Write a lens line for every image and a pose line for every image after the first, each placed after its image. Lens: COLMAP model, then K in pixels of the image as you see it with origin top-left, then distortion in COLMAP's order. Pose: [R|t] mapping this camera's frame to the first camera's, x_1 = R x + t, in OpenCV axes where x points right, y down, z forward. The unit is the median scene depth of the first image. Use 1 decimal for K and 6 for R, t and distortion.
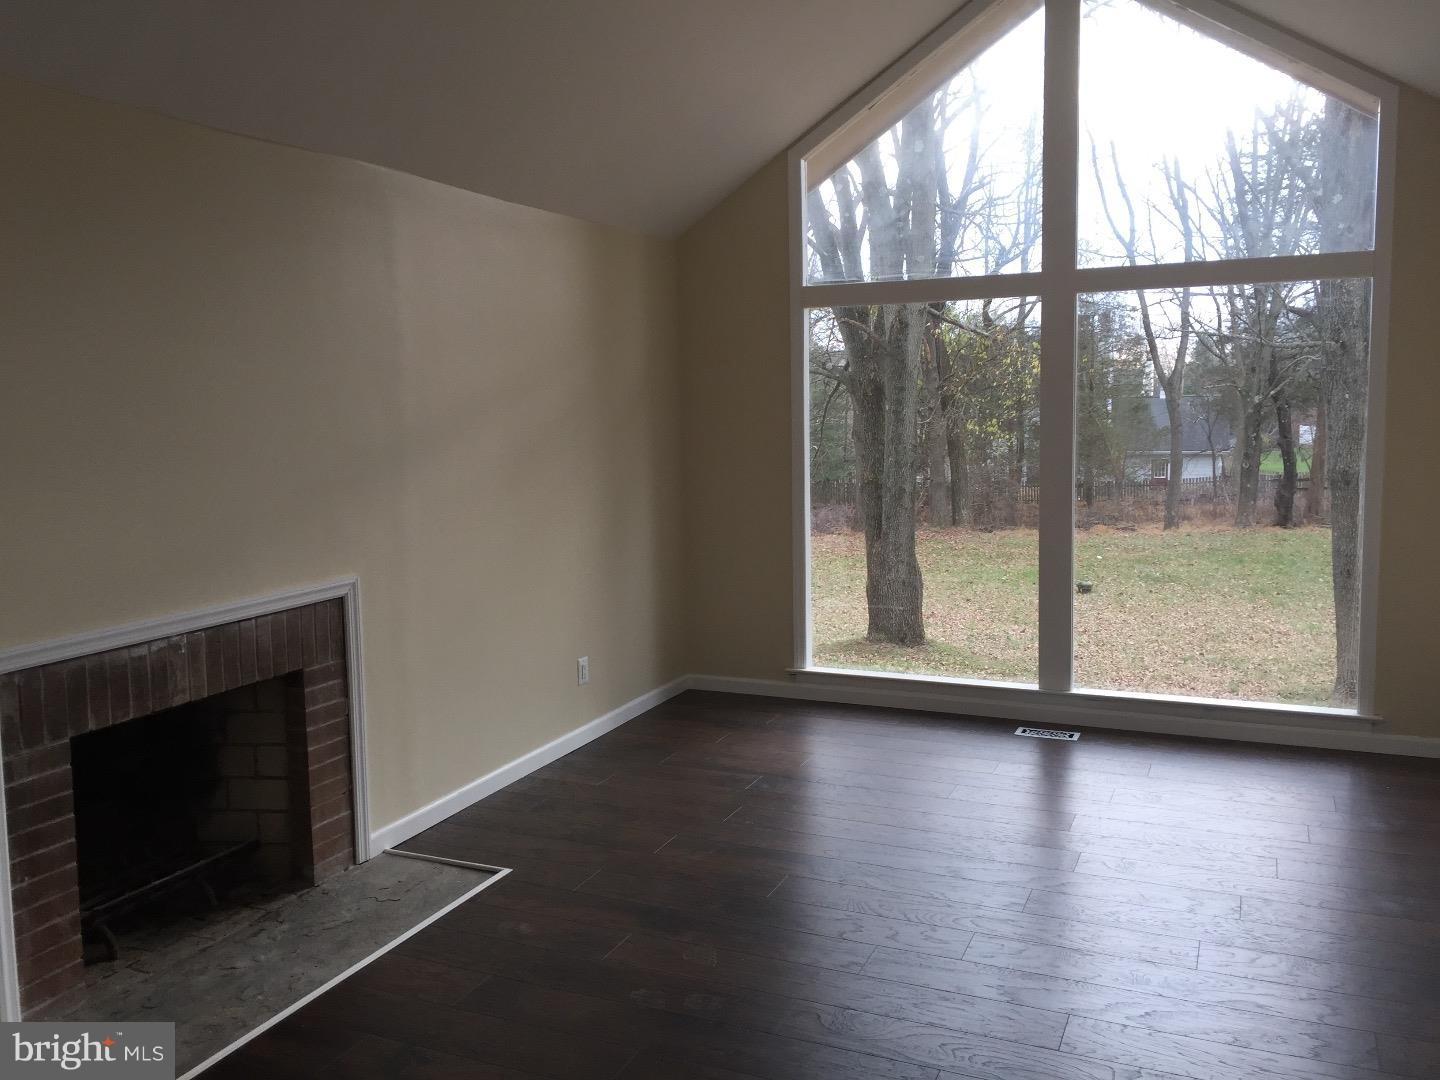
lens RADIAL K [[1241.6, 0, 713.6], [0, 1241.6, 531.9], [0, 0, 1]] dist [0.109723, -0.113021]
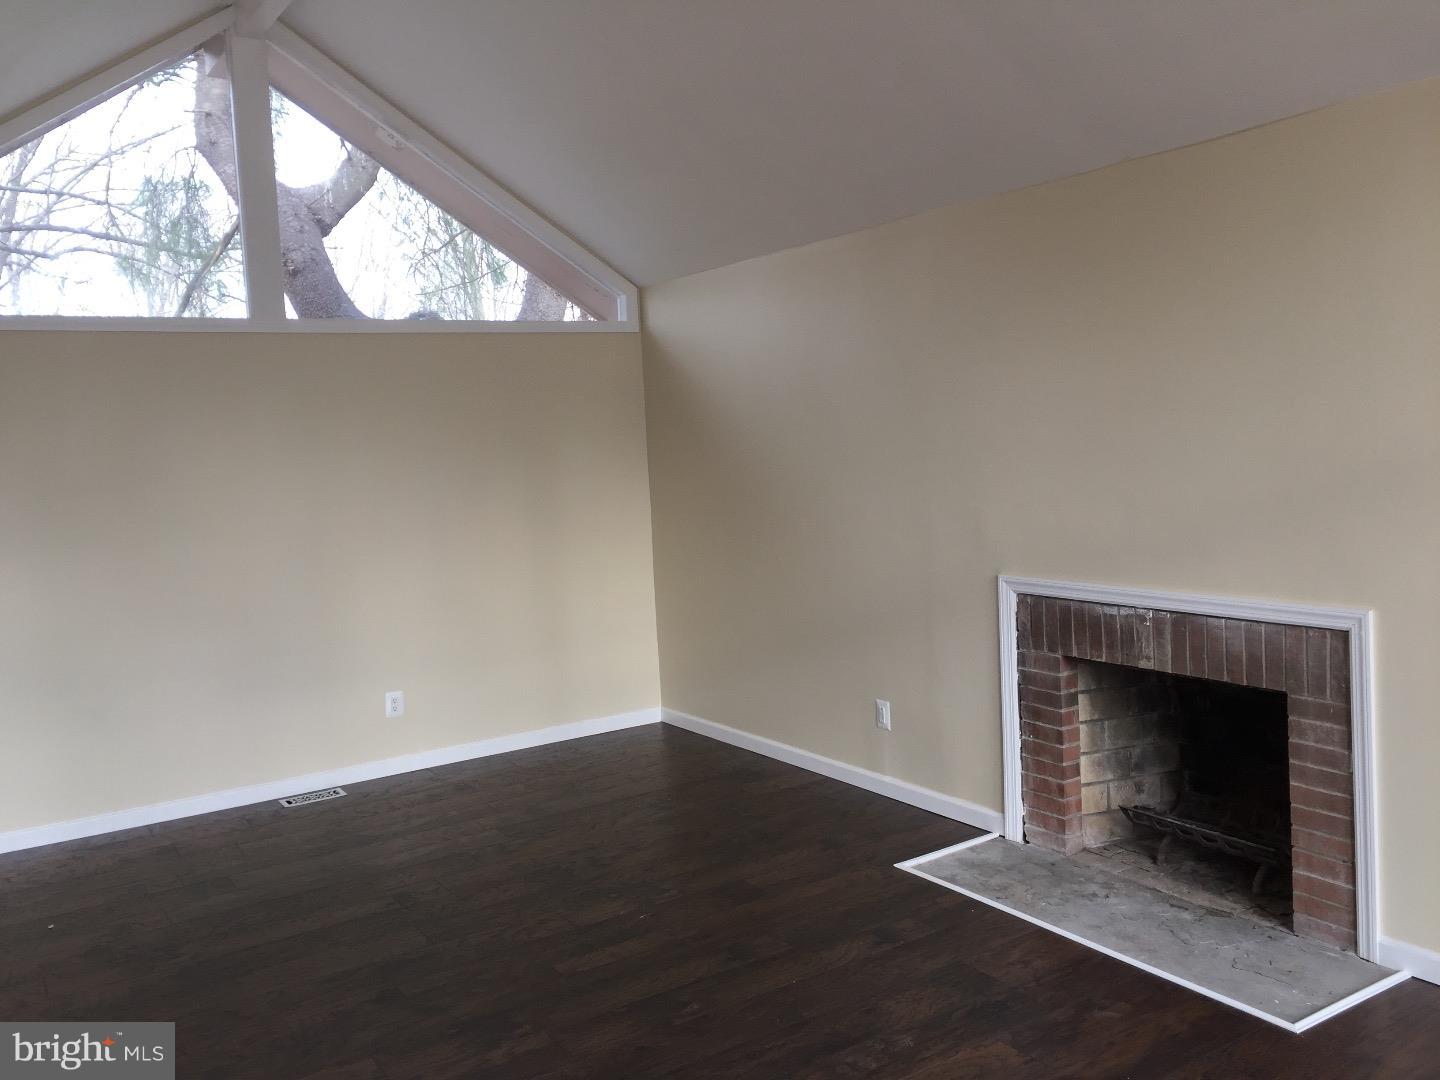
lens RADIAL K [[1241.6, 0, 713.6], [0, 1241.6, 531.9], [0, 0, 1]] dist [0.109723, -0.113021]
pose [[-0.553342, 0.118844, -0.824432, 0.698359], [-0.025943, 0.986830, 0.159666, -0.153093], [0.832550, 0.109738, -0.542971, 1.231791]]
